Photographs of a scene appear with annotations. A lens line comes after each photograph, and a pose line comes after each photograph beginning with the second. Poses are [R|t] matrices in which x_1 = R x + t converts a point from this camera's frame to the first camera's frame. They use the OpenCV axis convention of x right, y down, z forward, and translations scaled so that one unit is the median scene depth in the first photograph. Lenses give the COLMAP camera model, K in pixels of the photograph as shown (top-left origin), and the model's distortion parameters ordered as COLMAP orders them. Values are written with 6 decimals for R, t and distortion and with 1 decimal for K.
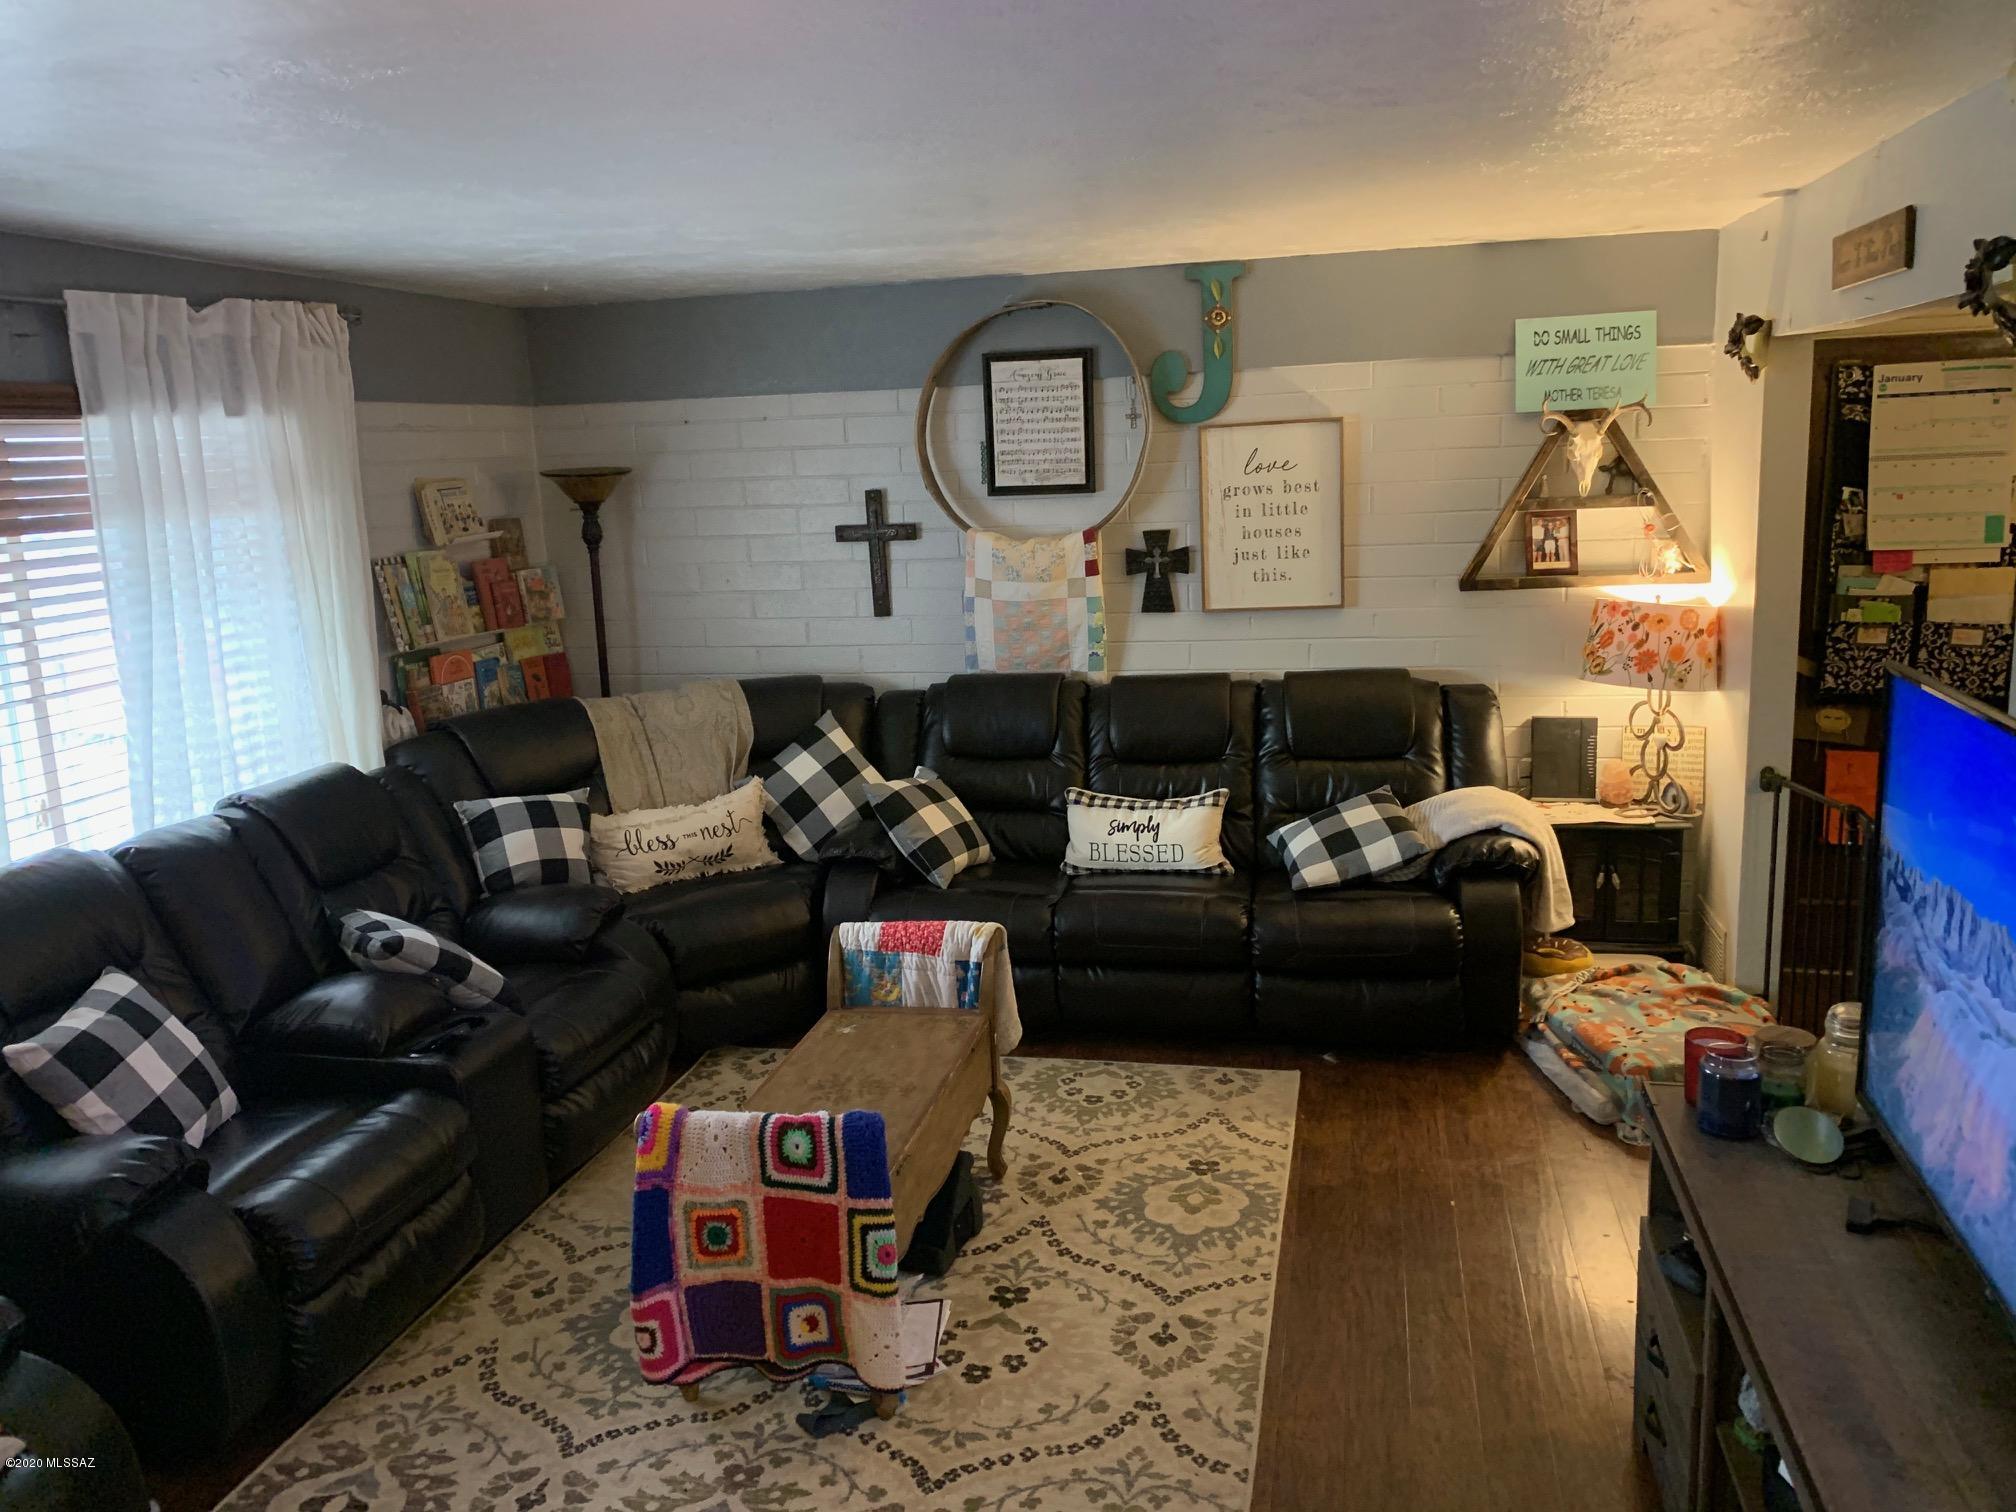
lens RADIAL K [[1525.9, 0, 1020.9], [0, 1525.9, 746.0], [0, 0, 1]] dist [0.133328, -0.284580]
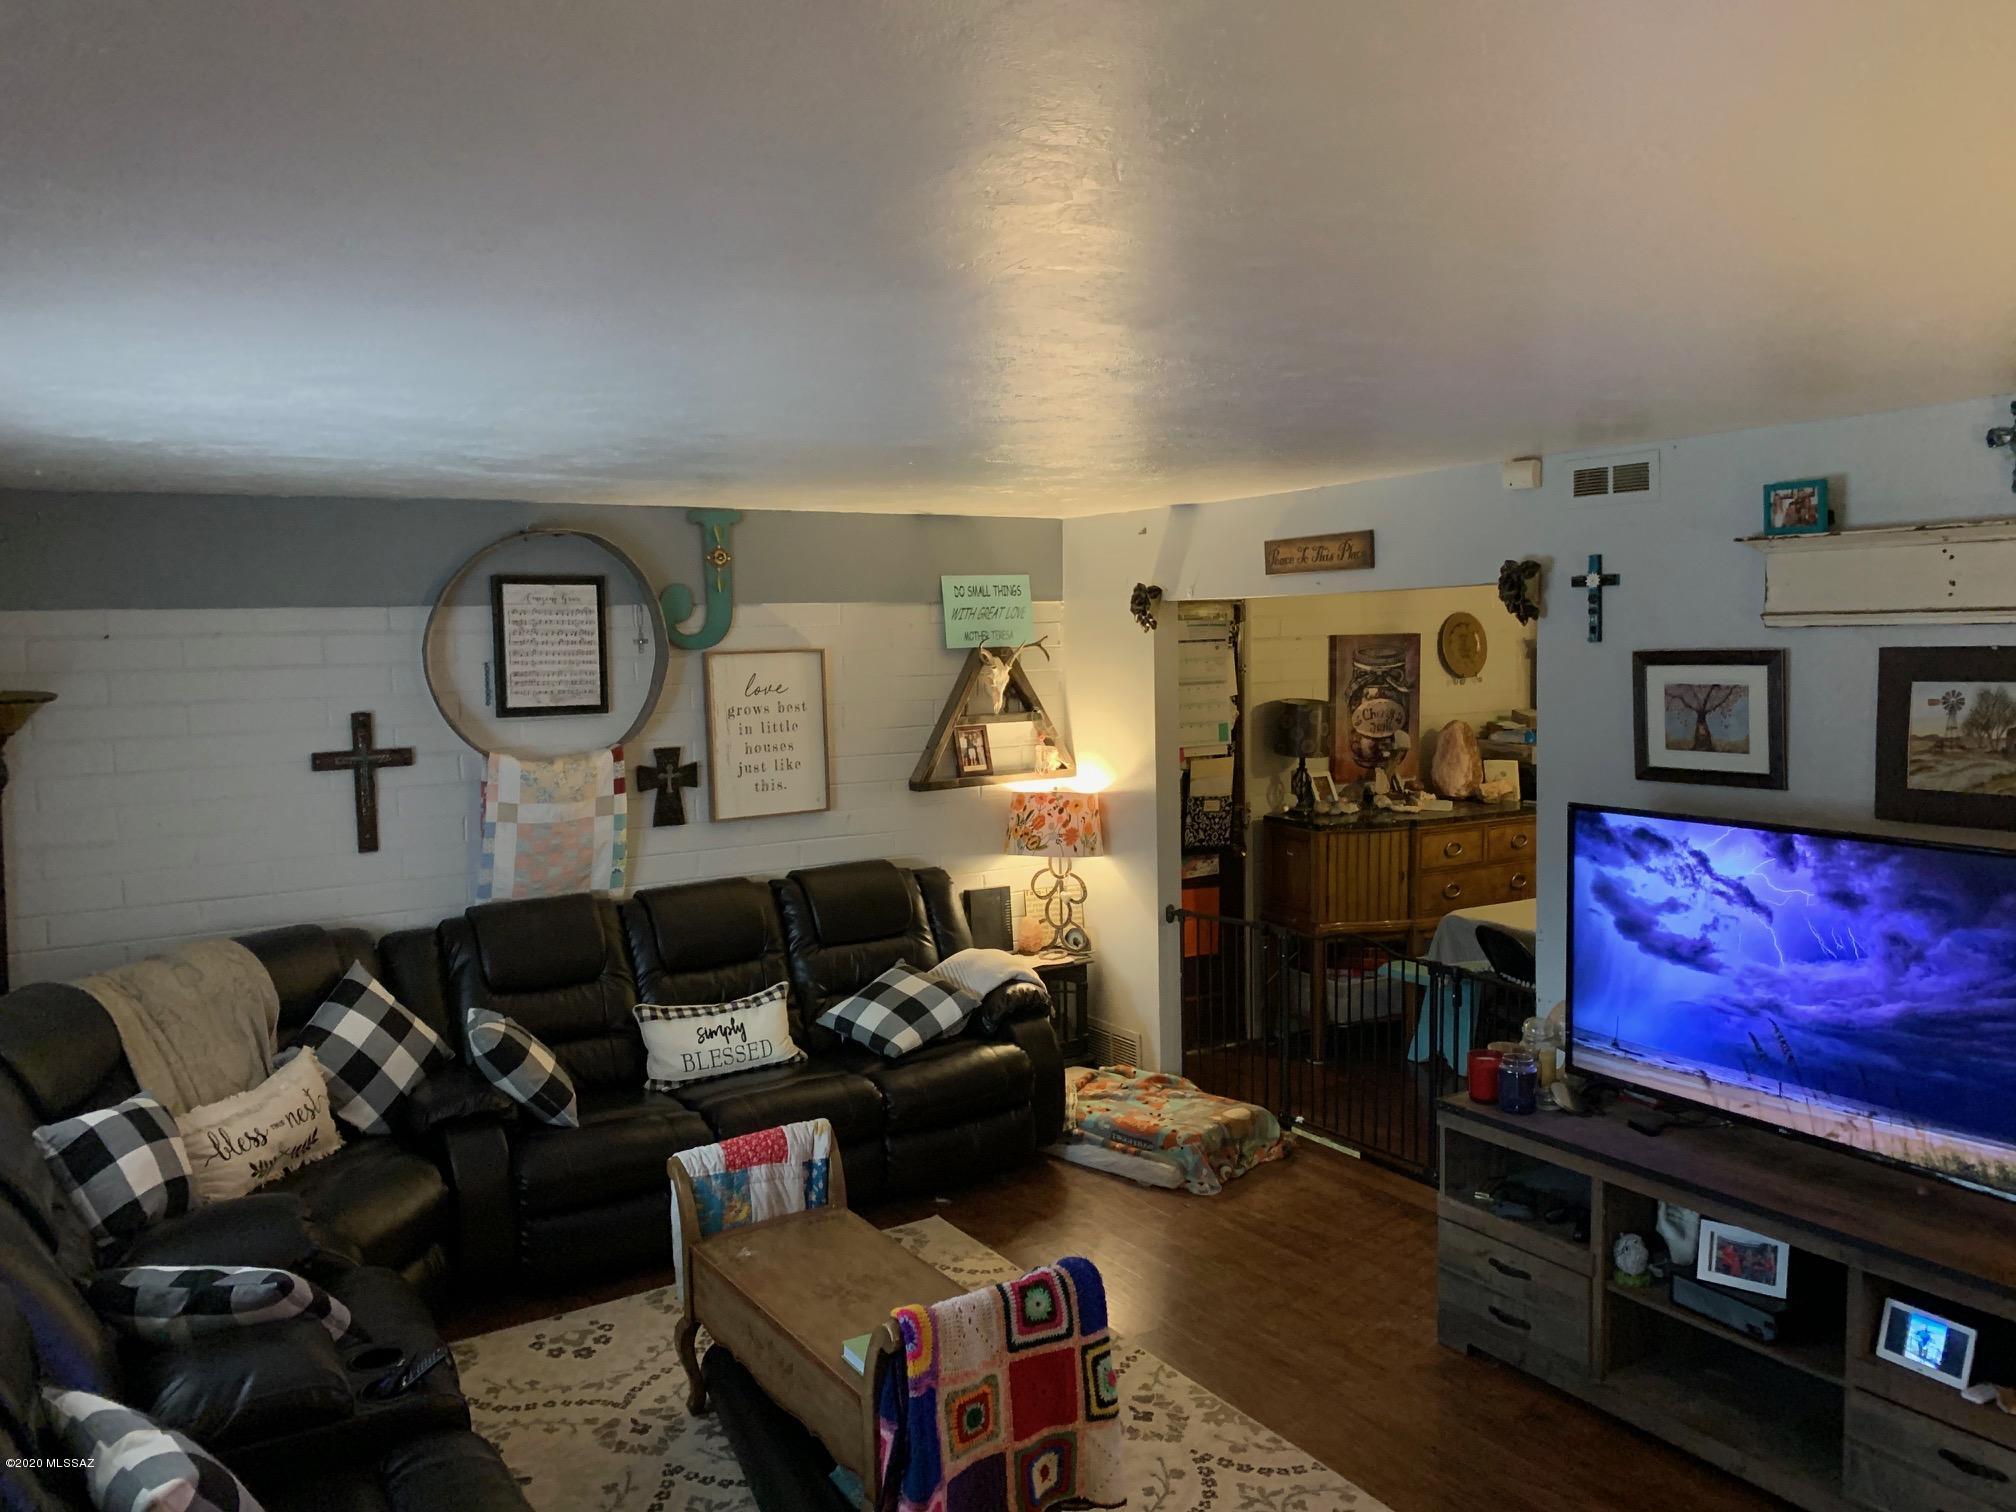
lens RADIAL K [[1525.9, 0, 1020.9], [0, 1525.9, 746.0], [0, 0, 1]] dist [0.133328, -0.284580]
pose [[0.710831, -0.026422, 0.702866, -0.498302], [0.124174, 0.988312, -0.088429, -0.019970], [-0.692315, 0.150135, 0.705804, 0.094344]]
